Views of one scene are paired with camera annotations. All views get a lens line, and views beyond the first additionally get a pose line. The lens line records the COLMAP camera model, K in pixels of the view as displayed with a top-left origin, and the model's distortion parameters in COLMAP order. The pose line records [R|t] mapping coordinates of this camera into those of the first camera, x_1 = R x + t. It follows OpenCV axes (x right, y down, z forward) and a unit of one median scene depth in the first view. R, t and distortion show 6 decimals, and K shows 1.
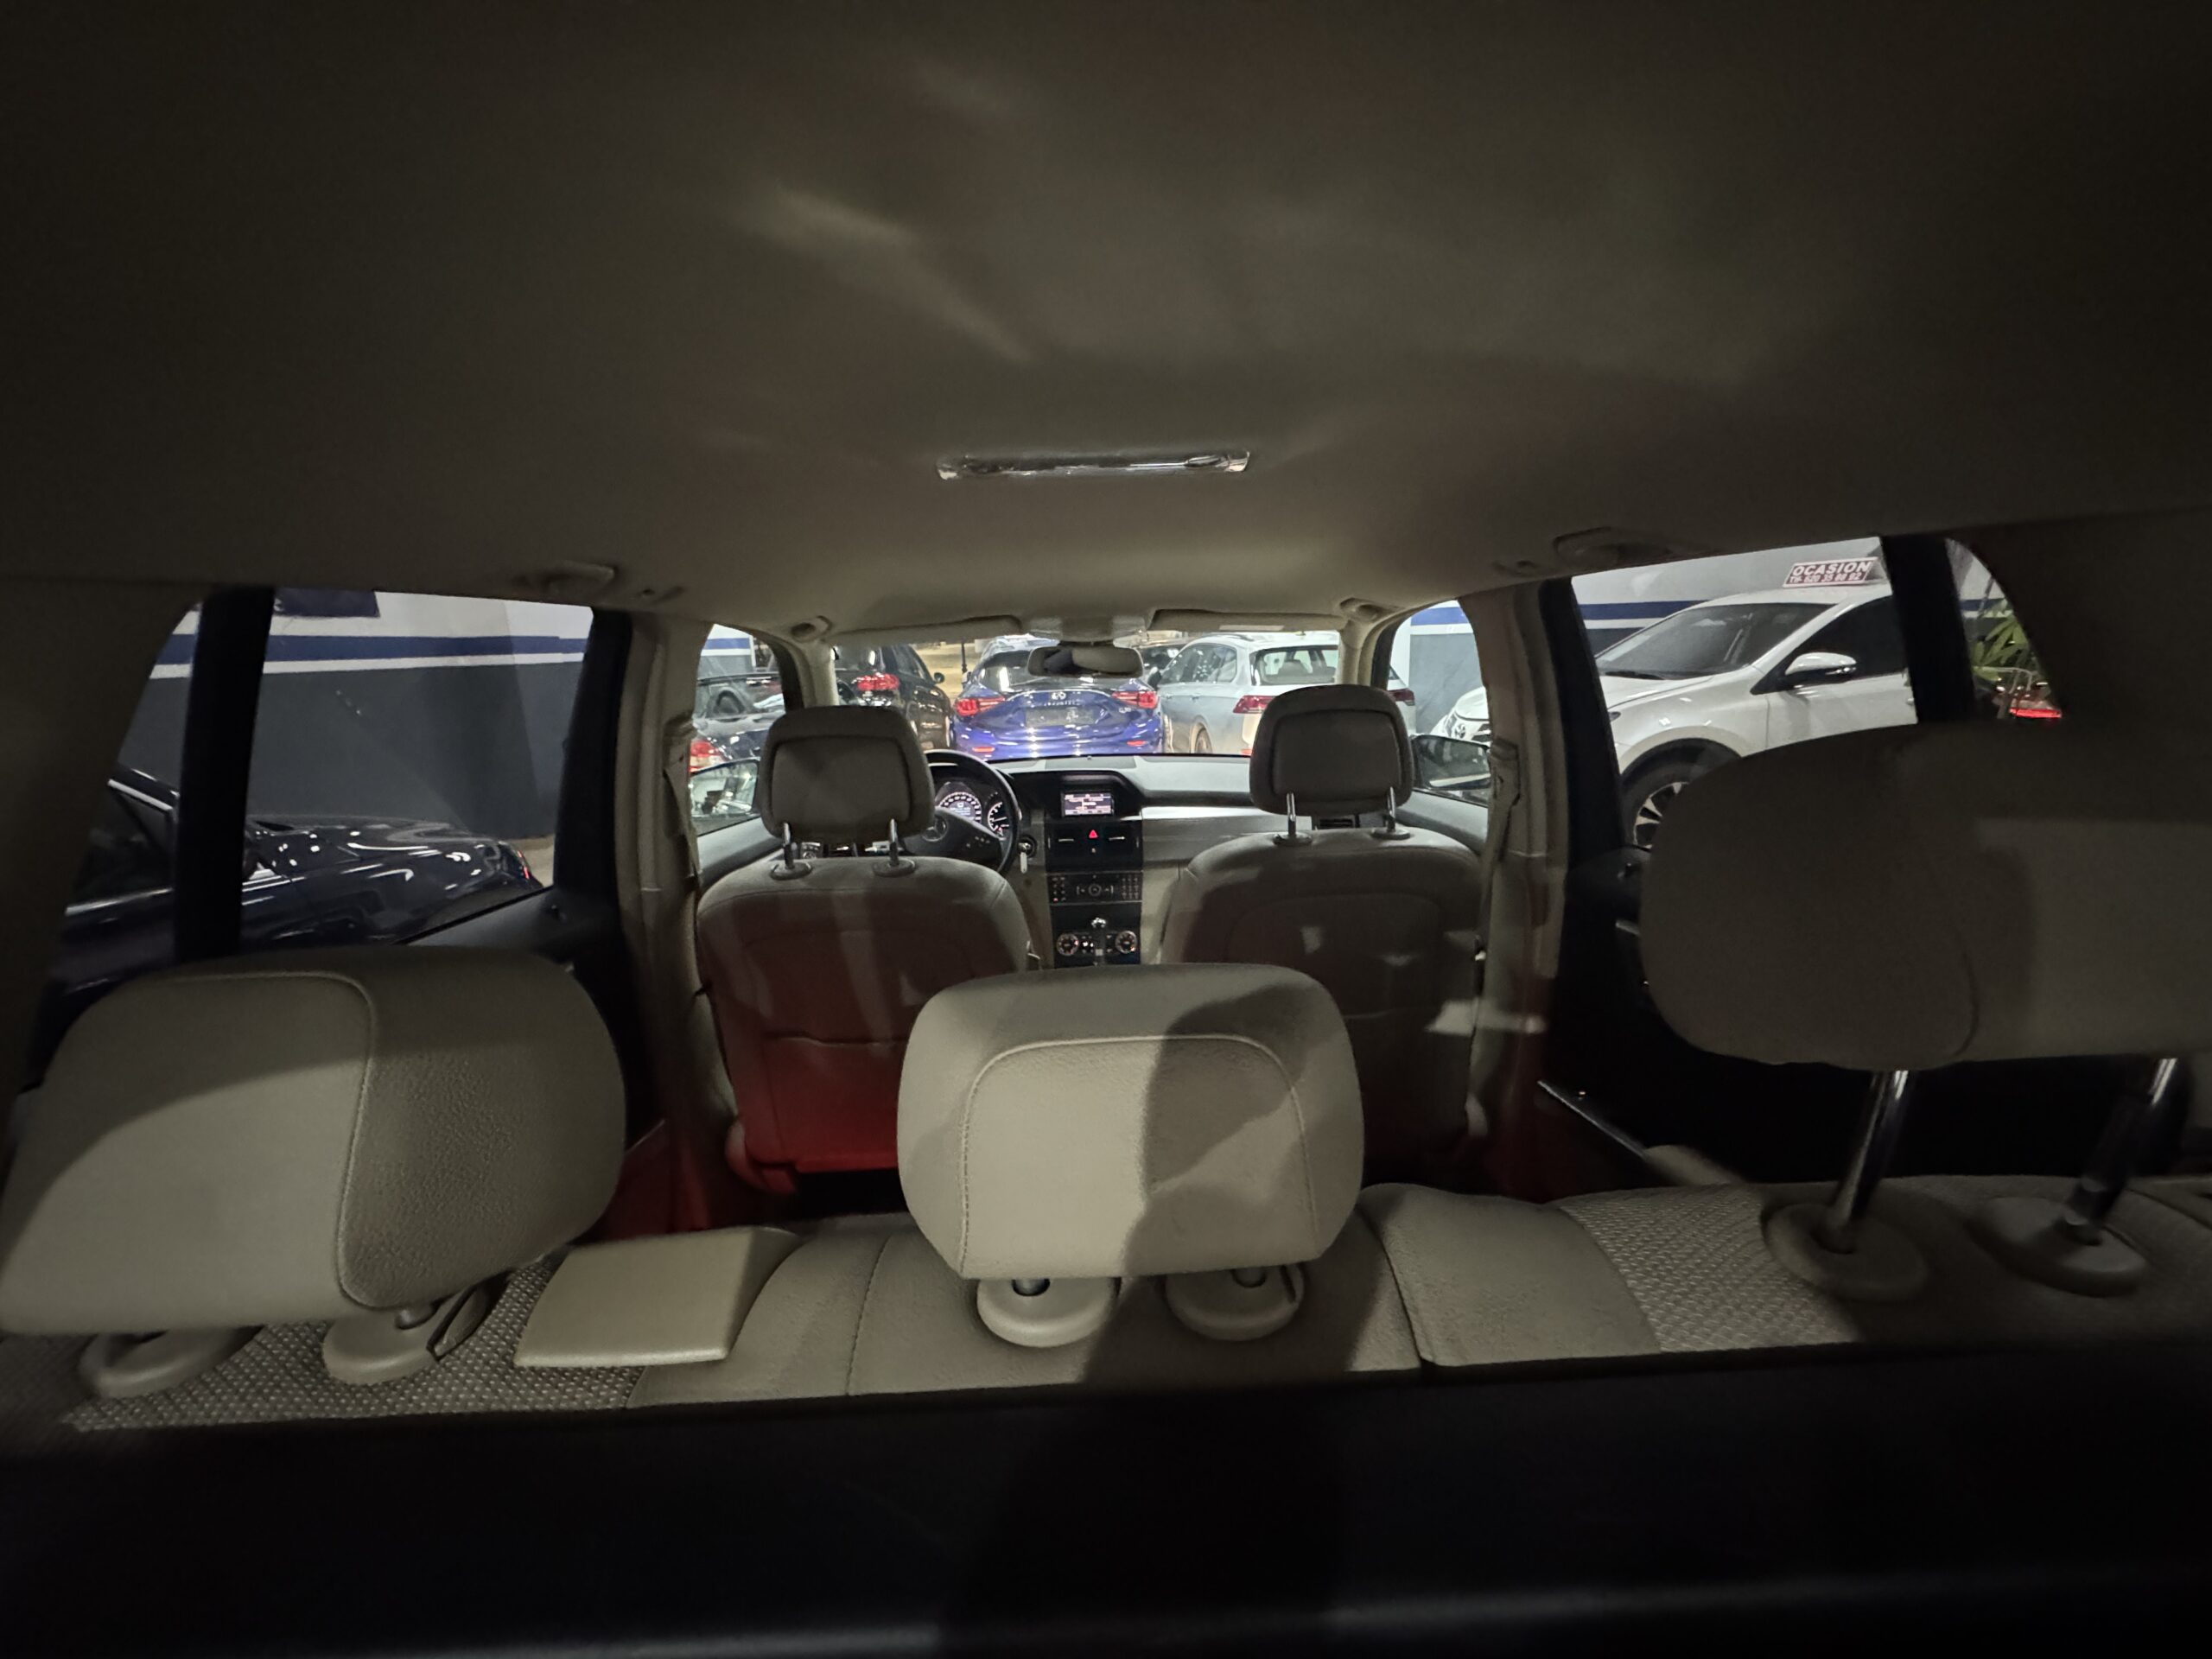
lens RADIAL K [[880.7, 0, 1105.8], [0, 880.7, 832.2], [0, 0, 1]] dist [-0.001756, -0.000038]
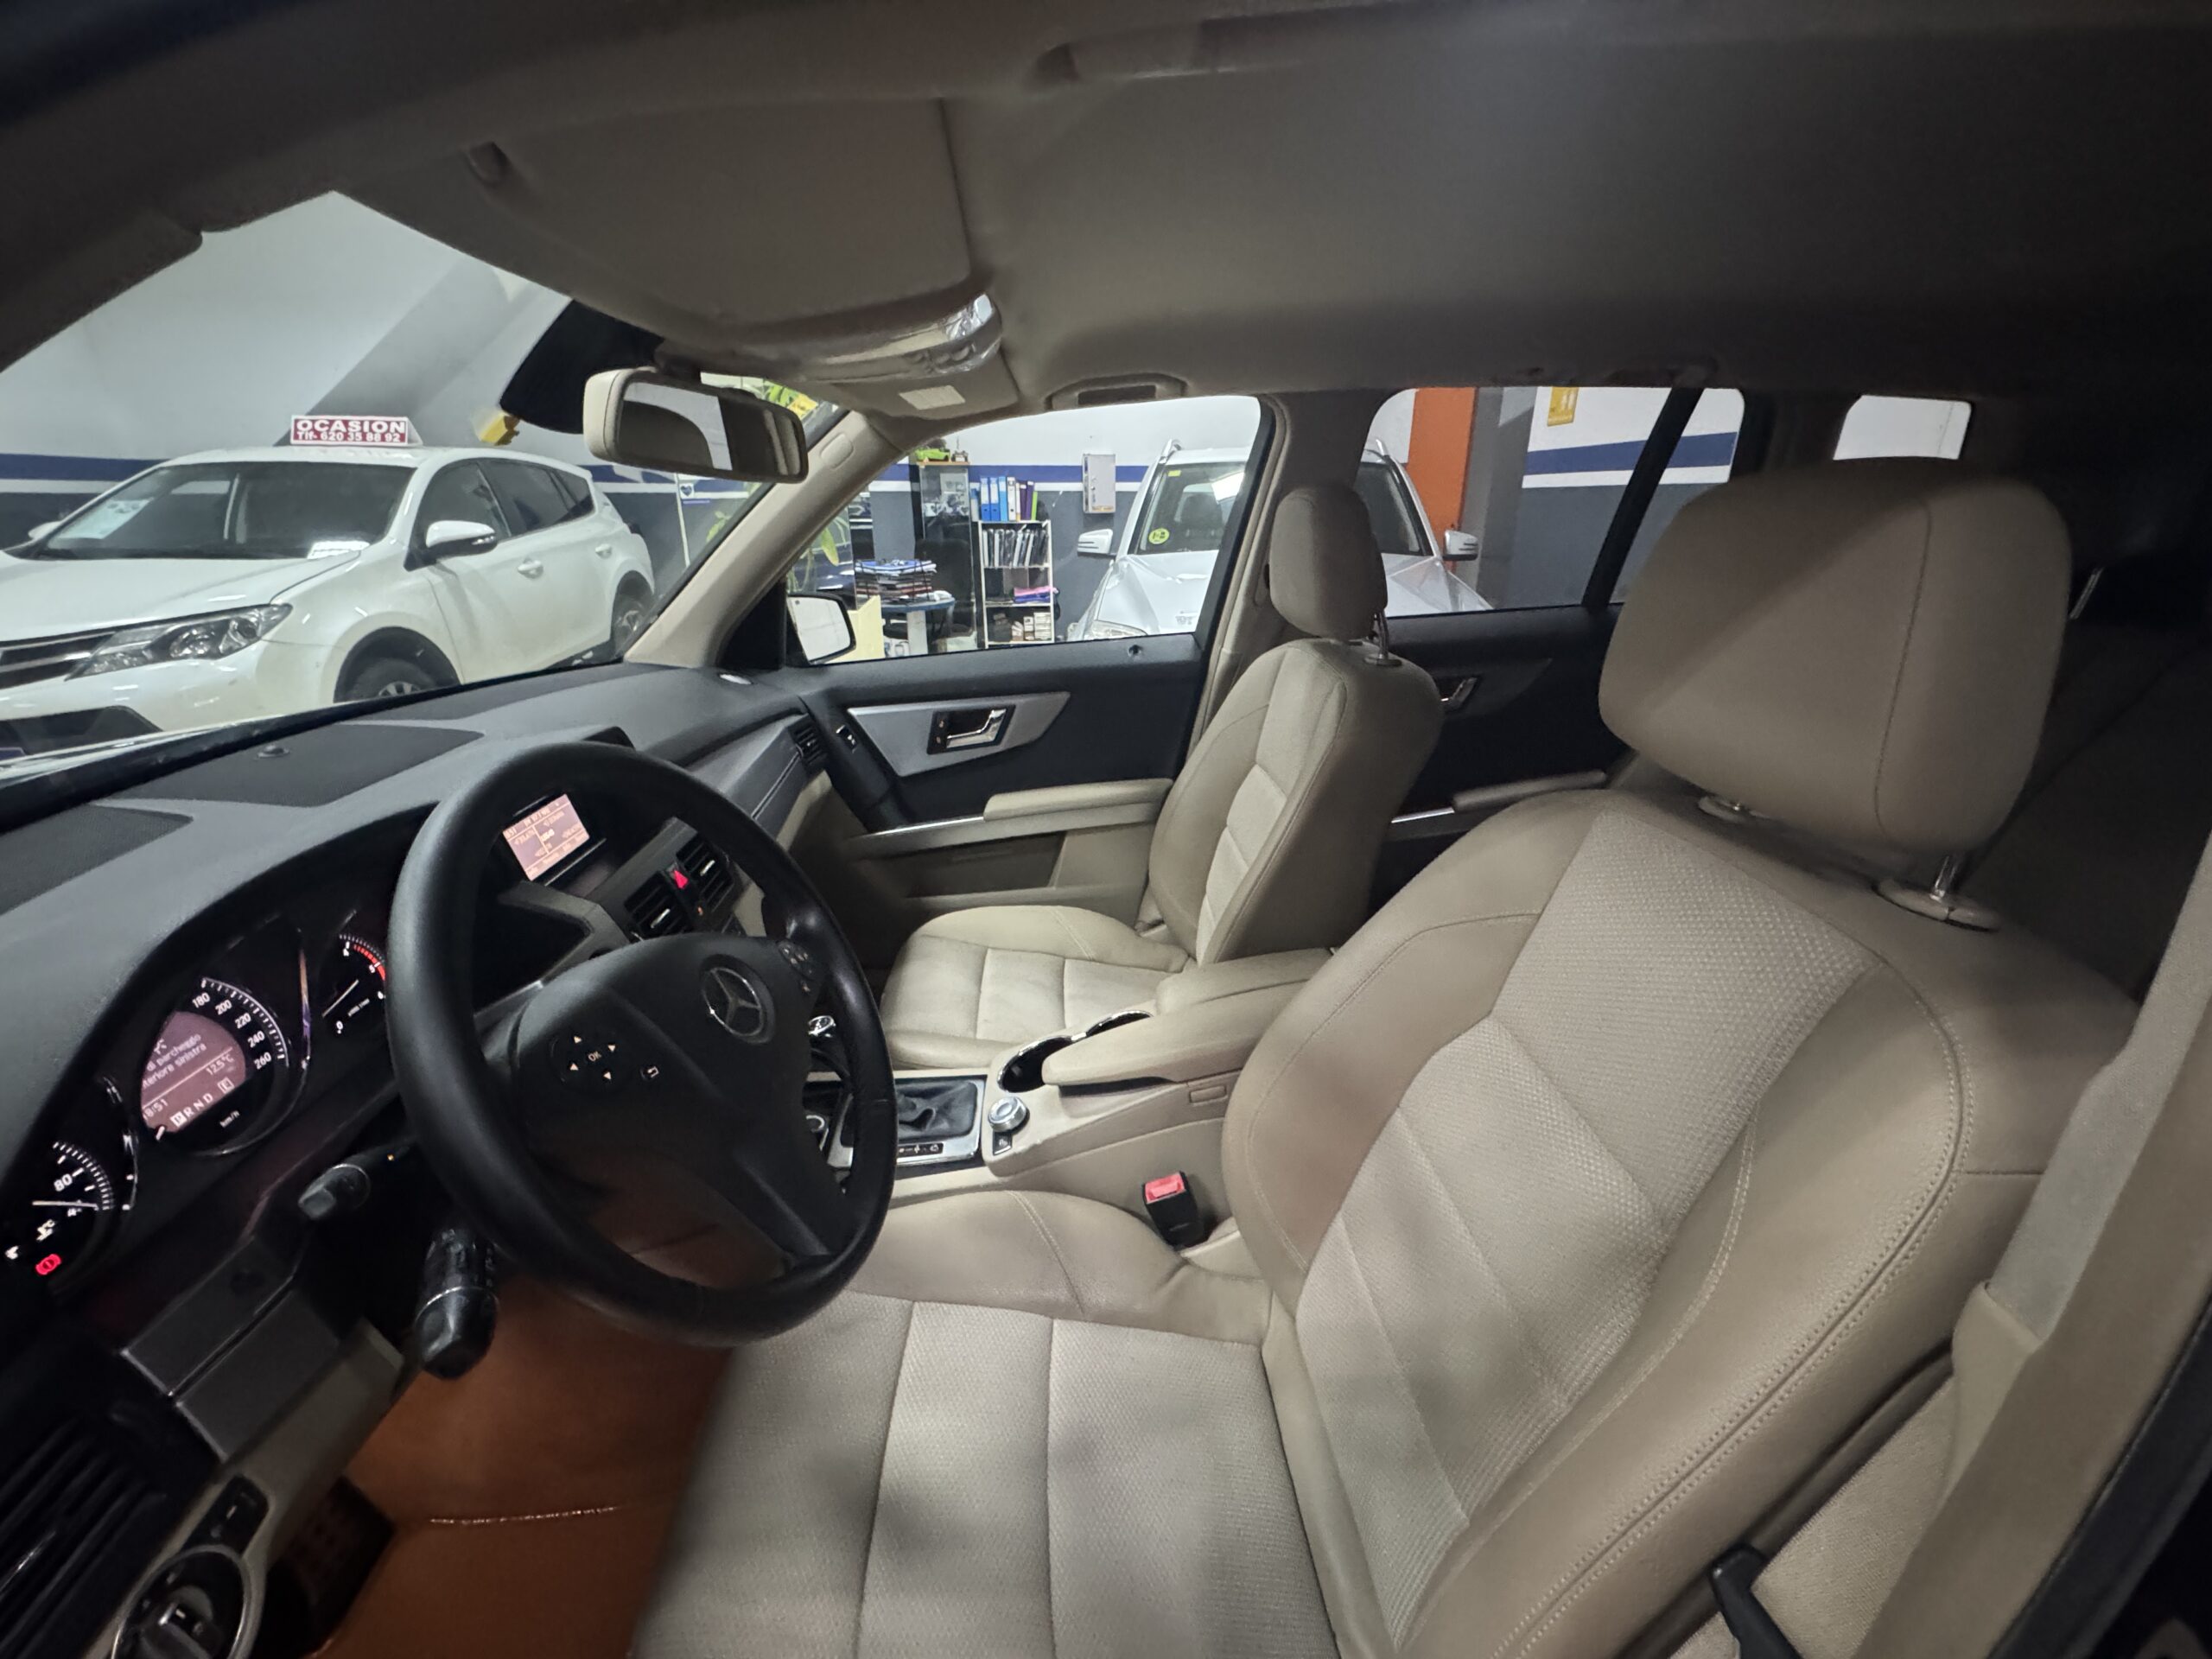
lens RADIAL K [[900.0, 0, 1108.5], [0, 900.0, 812.0], [0, 0, 1]] dist [-0.000520, -0.000090]
pose [[-0.032329, -0.299960, 0.953404, -0.189006], [0.219273, 0.928535, 0.299571, -0.049863], [-0.975128, 0.218741, 0.035754, 0.346258]]
